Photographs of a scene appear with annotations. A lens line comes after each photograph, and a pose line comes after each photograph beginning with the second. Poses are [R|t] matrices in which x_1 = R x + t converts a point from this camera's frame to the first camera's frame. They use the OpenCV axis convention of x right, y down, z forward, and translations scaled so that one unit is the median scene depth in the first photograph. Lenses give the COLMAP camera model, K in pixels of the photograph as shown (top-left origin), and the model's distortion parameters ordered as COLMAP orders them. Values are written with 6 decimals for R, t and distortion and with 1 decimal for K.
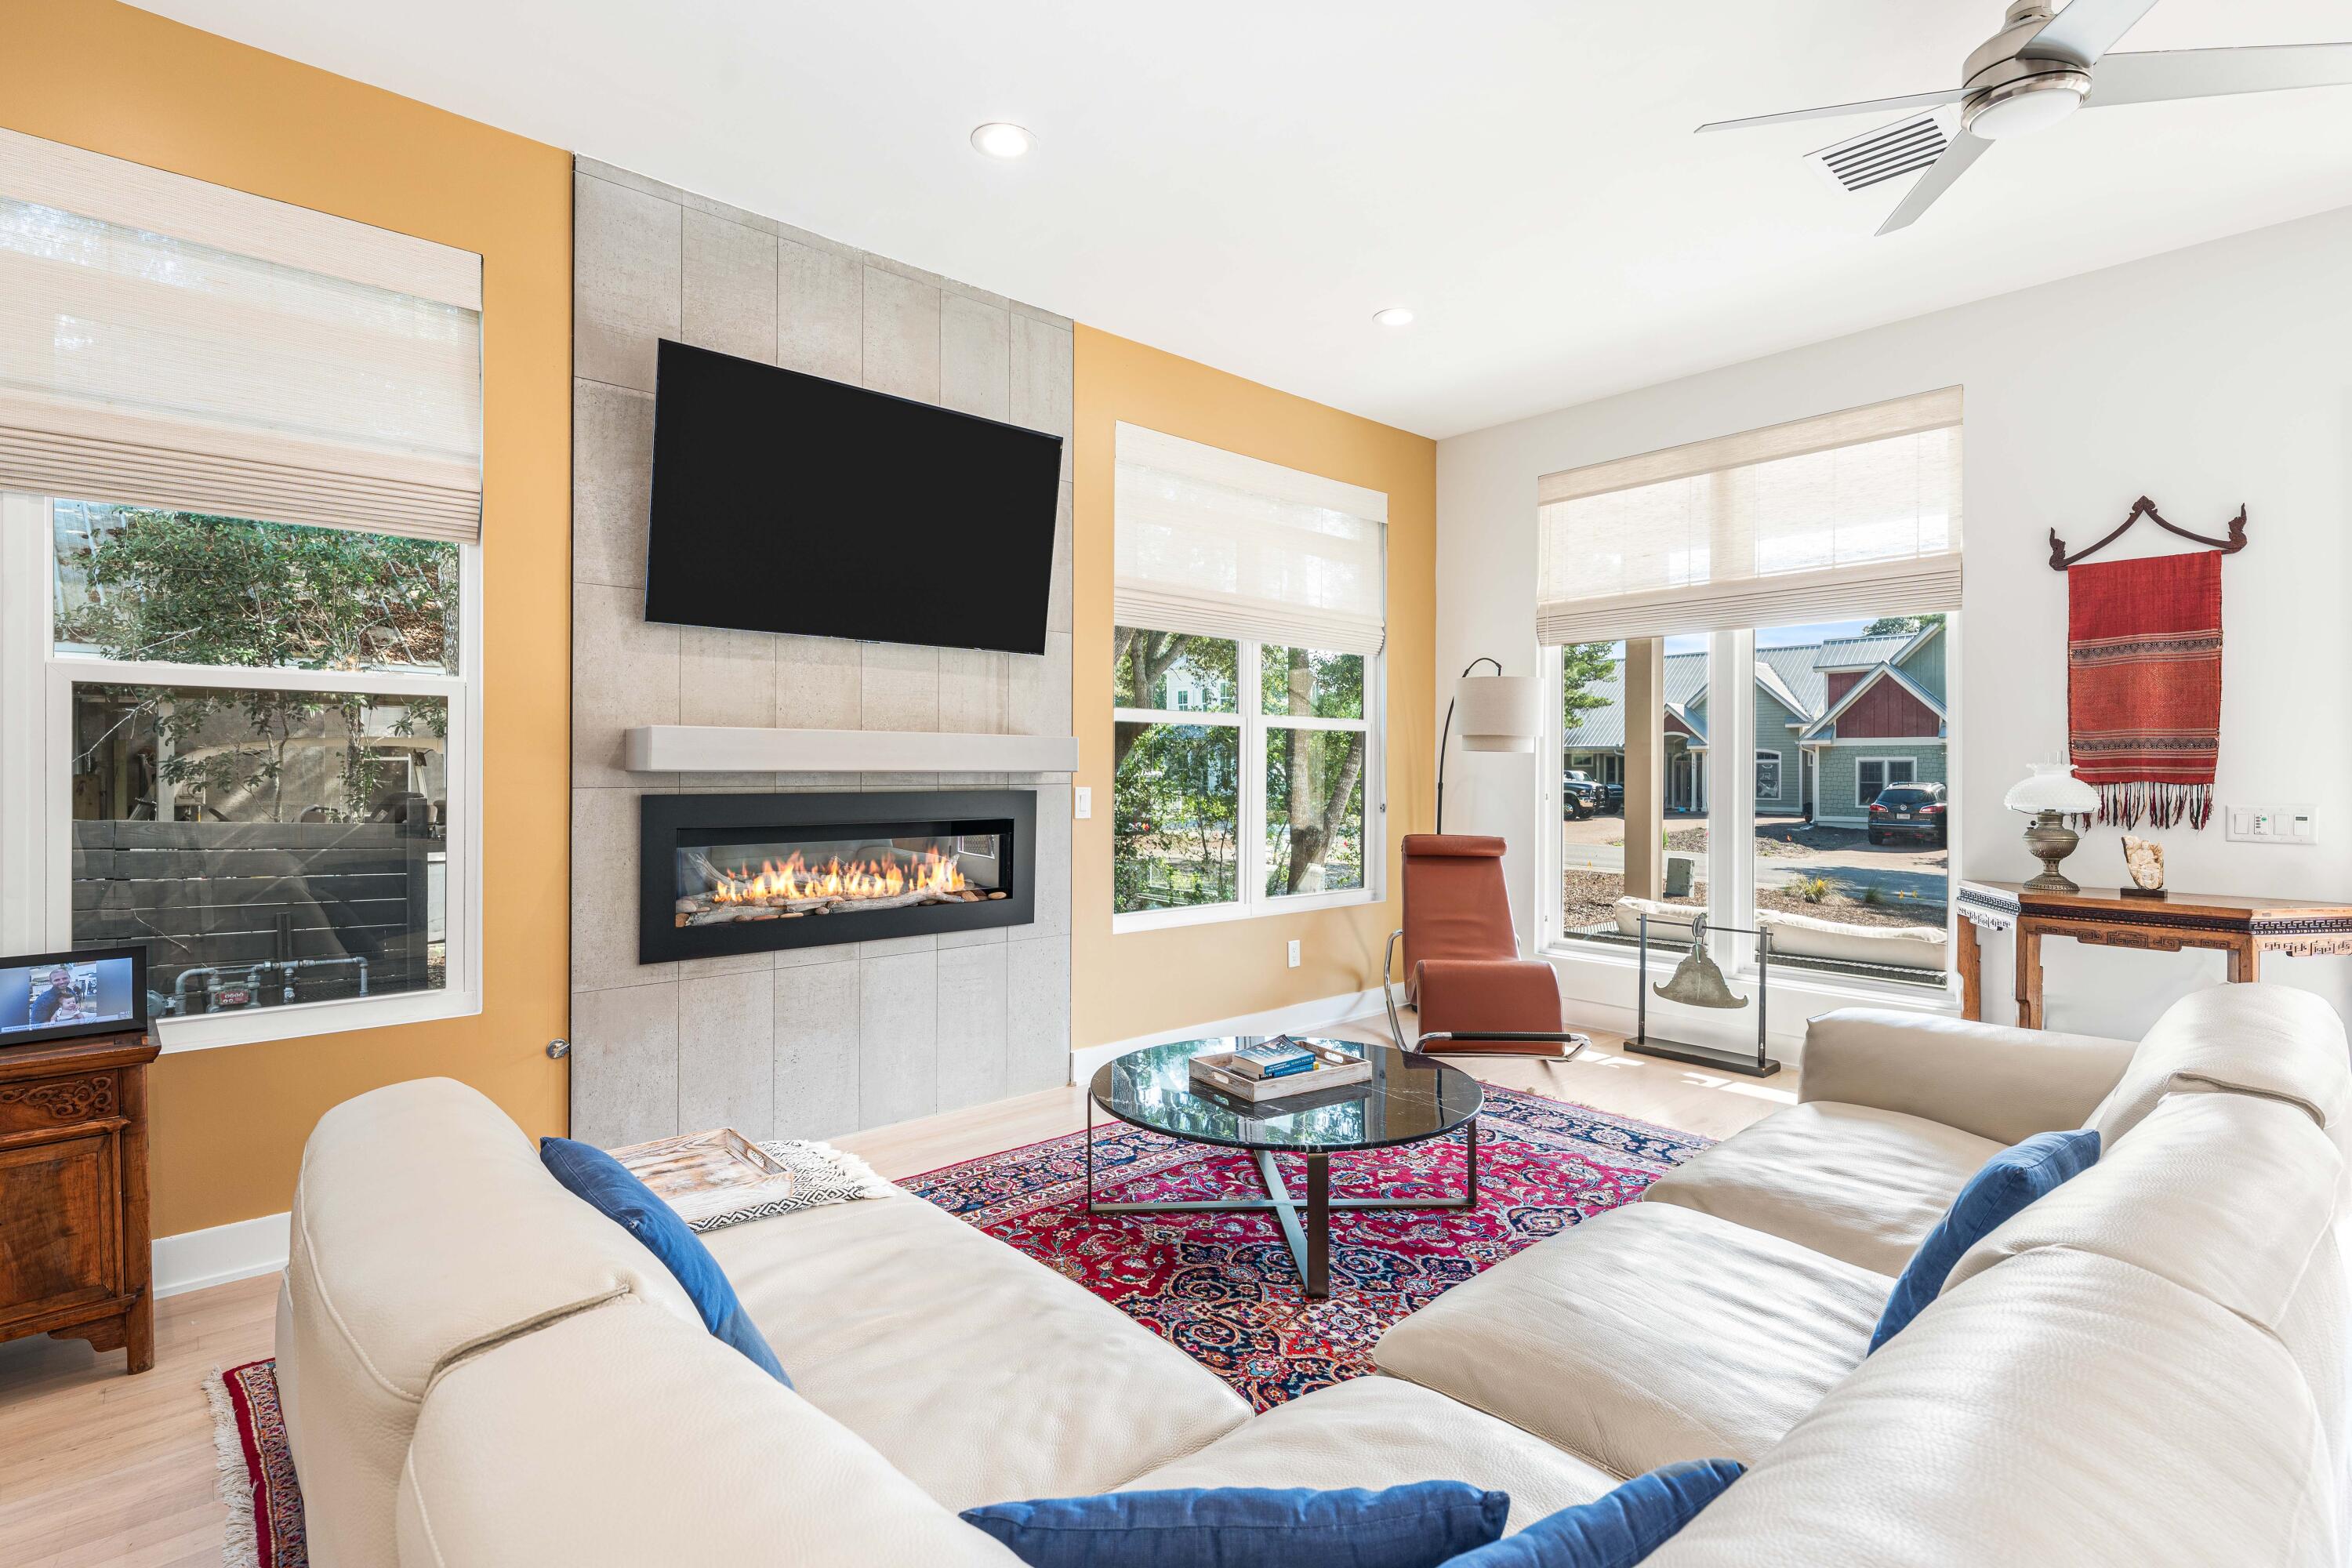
lens RADIAL K [[1111.8, 0, 1176.0], [0, 1111.8, 784.0], [0, 0, 1]] dist [-0.001213, -0.000342]
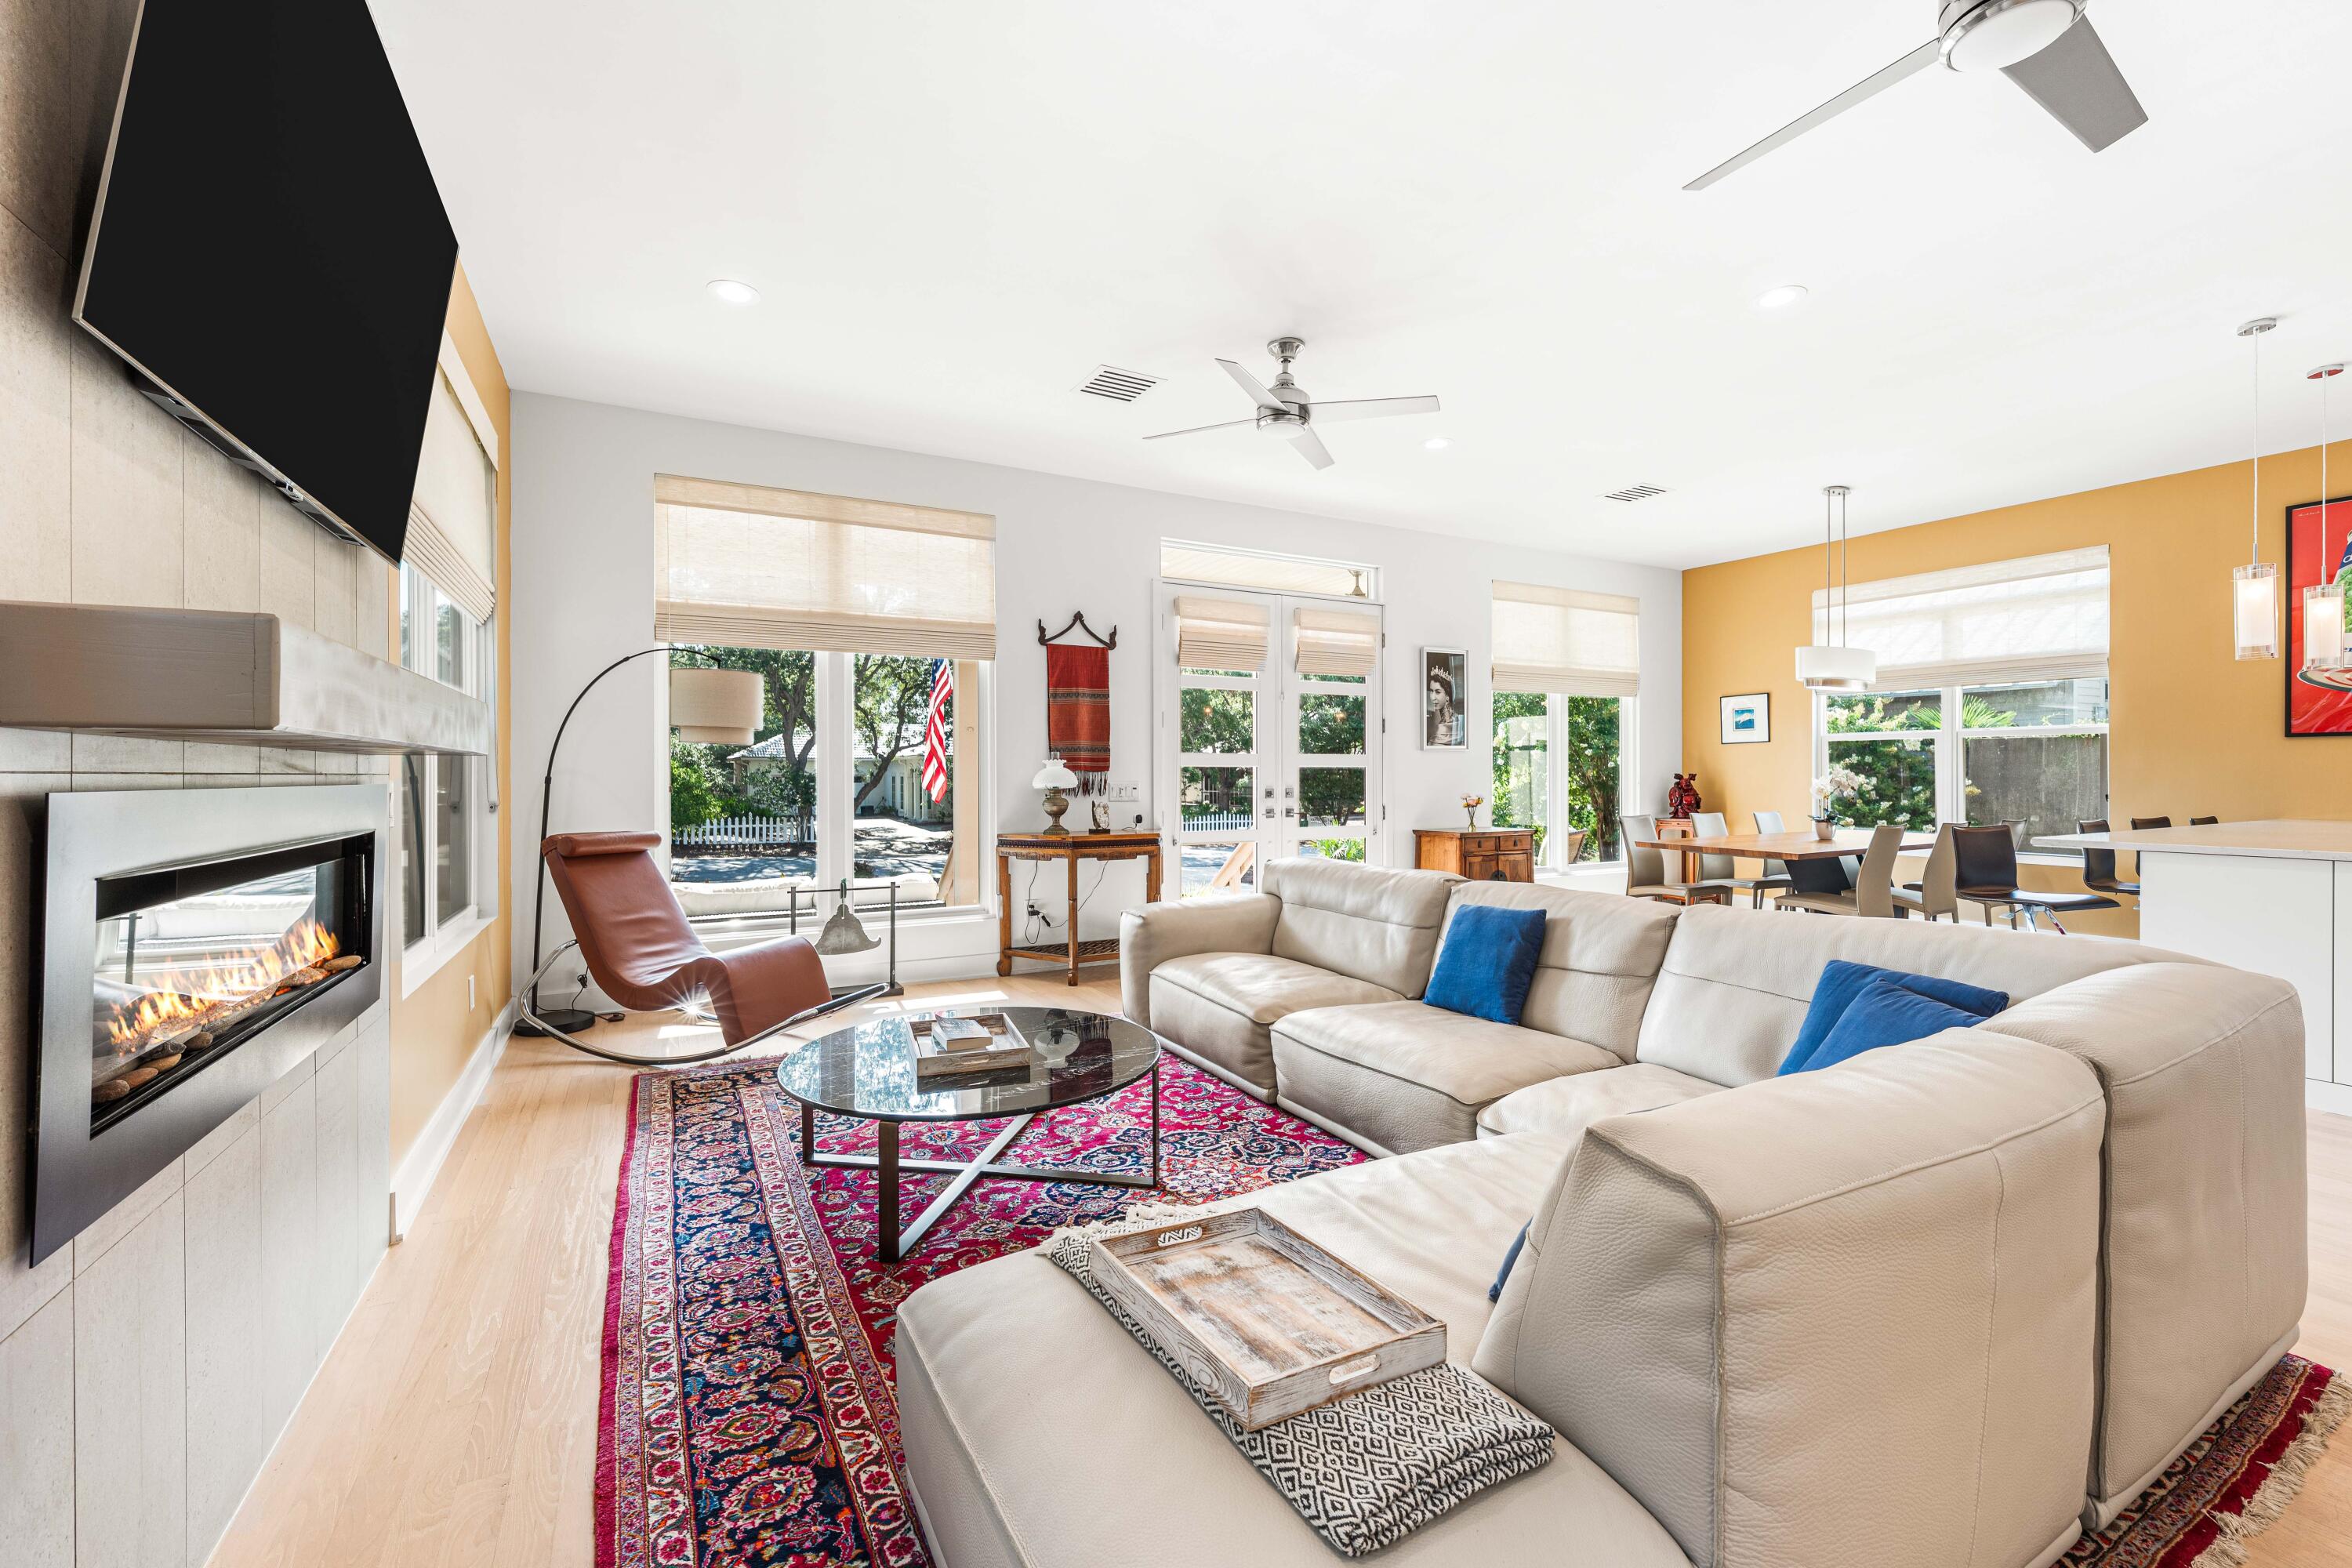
lens RADIAL K [[953.3, 0, 1176.0], [0, 953.3, 784.0], [0, 0, 1]] dist [-0.000259, -0.000066]
pose [[0.237444, -0.012092, 0.971326, -0.595166], [0.015712, 0.999840, 0.008606, 0.009381], [-0.971274, 0.013218, 0.237596, 0.490713]]
